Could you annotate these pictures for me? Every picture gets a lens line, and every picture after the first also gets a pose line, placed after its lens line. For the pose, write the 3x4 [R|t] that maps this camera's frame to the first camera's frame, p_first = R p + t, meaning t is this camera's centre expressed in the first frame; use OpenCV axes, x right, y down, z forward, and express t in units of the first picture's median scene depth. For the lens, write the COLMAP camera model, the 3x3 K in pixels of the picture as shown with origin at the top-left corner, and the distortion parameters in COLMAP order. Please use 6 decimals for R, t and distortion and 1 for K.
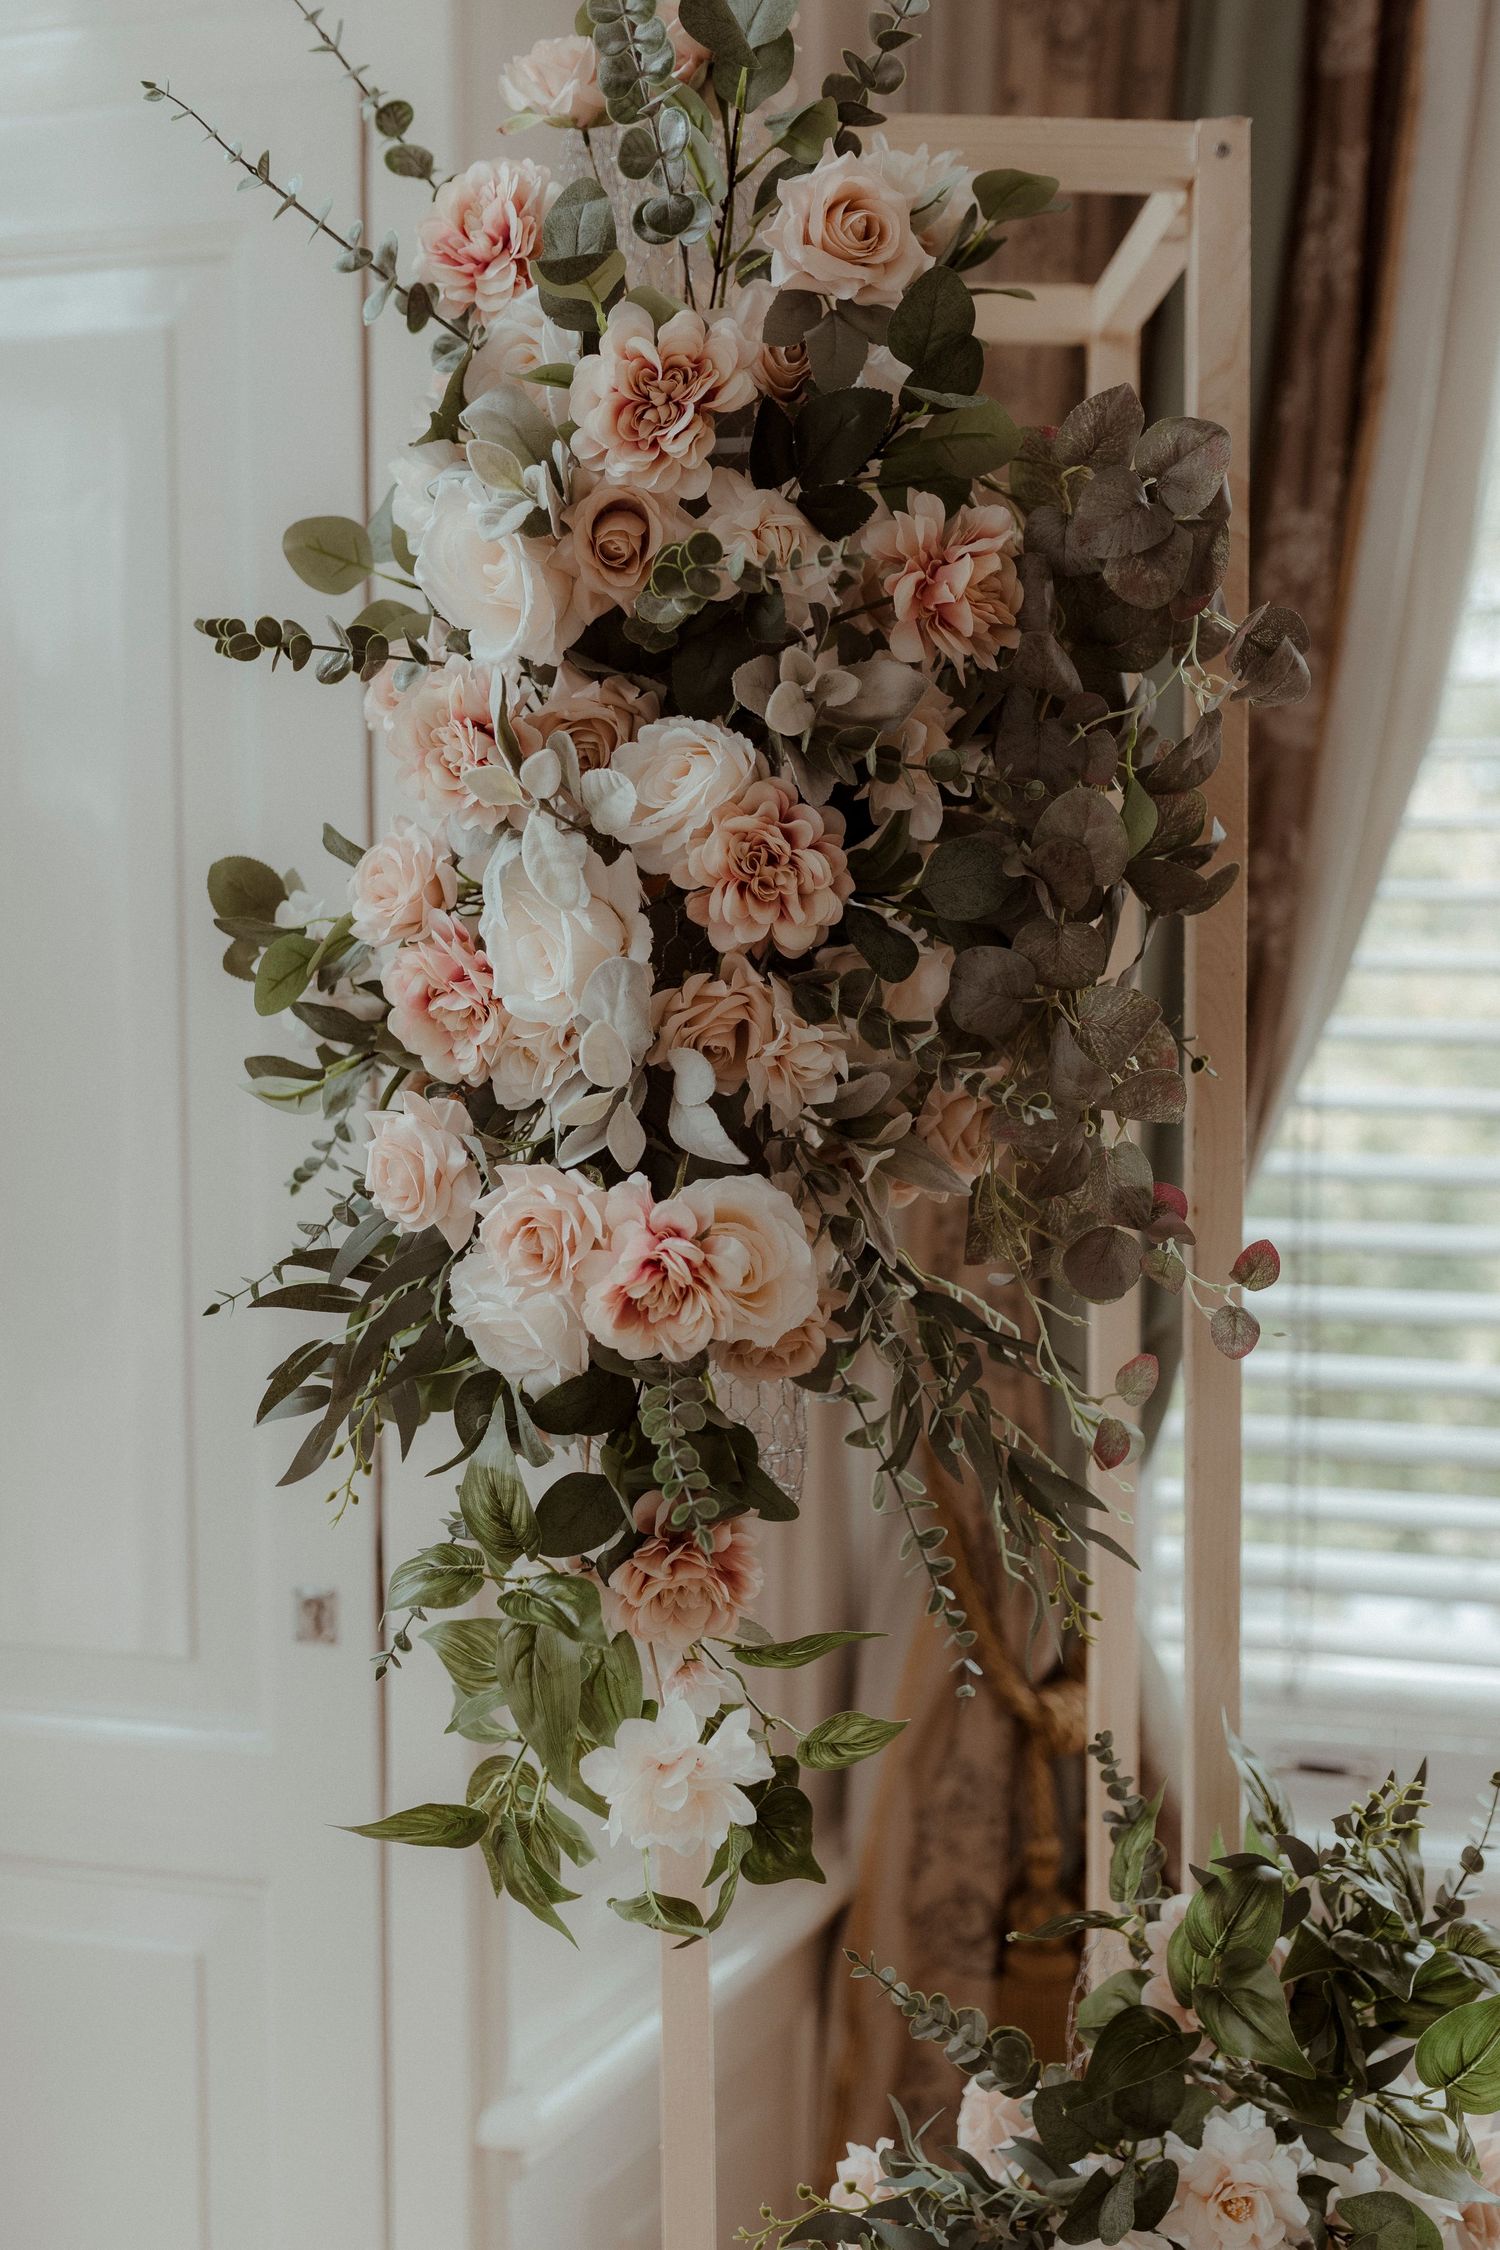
lens RADIAL K [[2264.2, 0, 749.4], [0, 2264.2, 1126.1], [0, 0, 1]] dist [-0.000936, 0.000000]
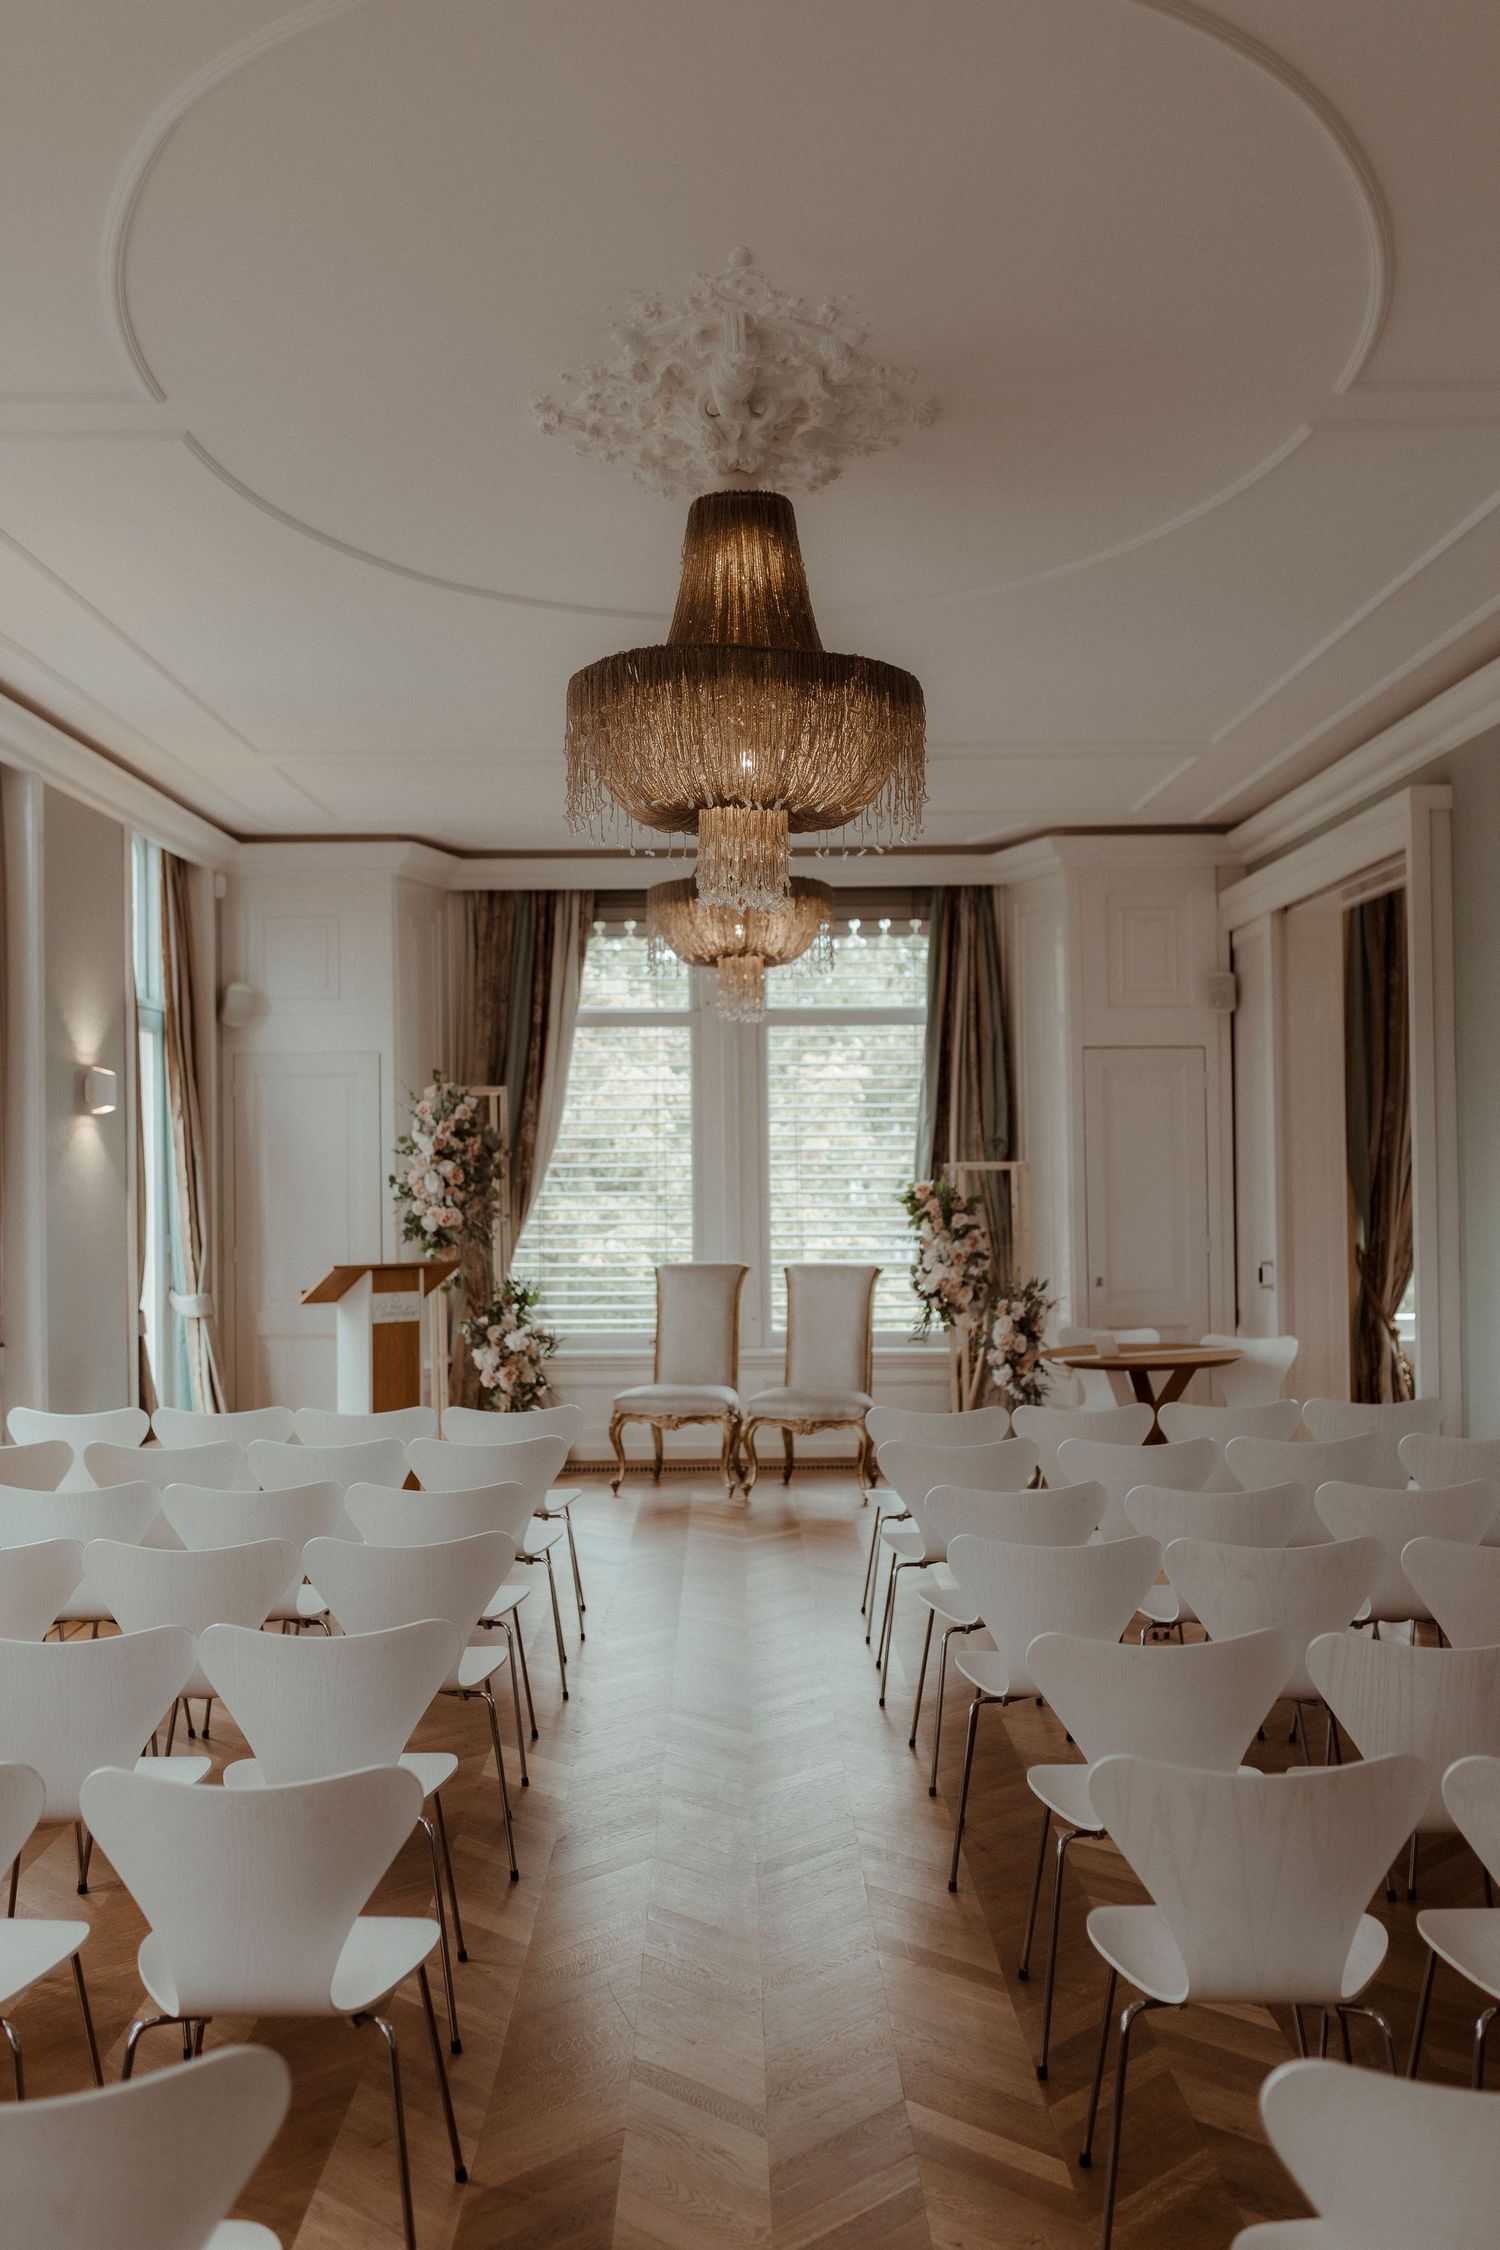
lens RADIAL K [[2264.2, 0, 749.9], [0, 2264.2, 1128.9], [0, 0, 1]] dist [-0.000936, 0.000000]
pose [[0.971559, -0.009053, 0.236627, -1.042423], [0.028860, 0.996347, -0.080376, 0.492095], [-0.235034, 0.084919, 0.968270, -8.544468]]
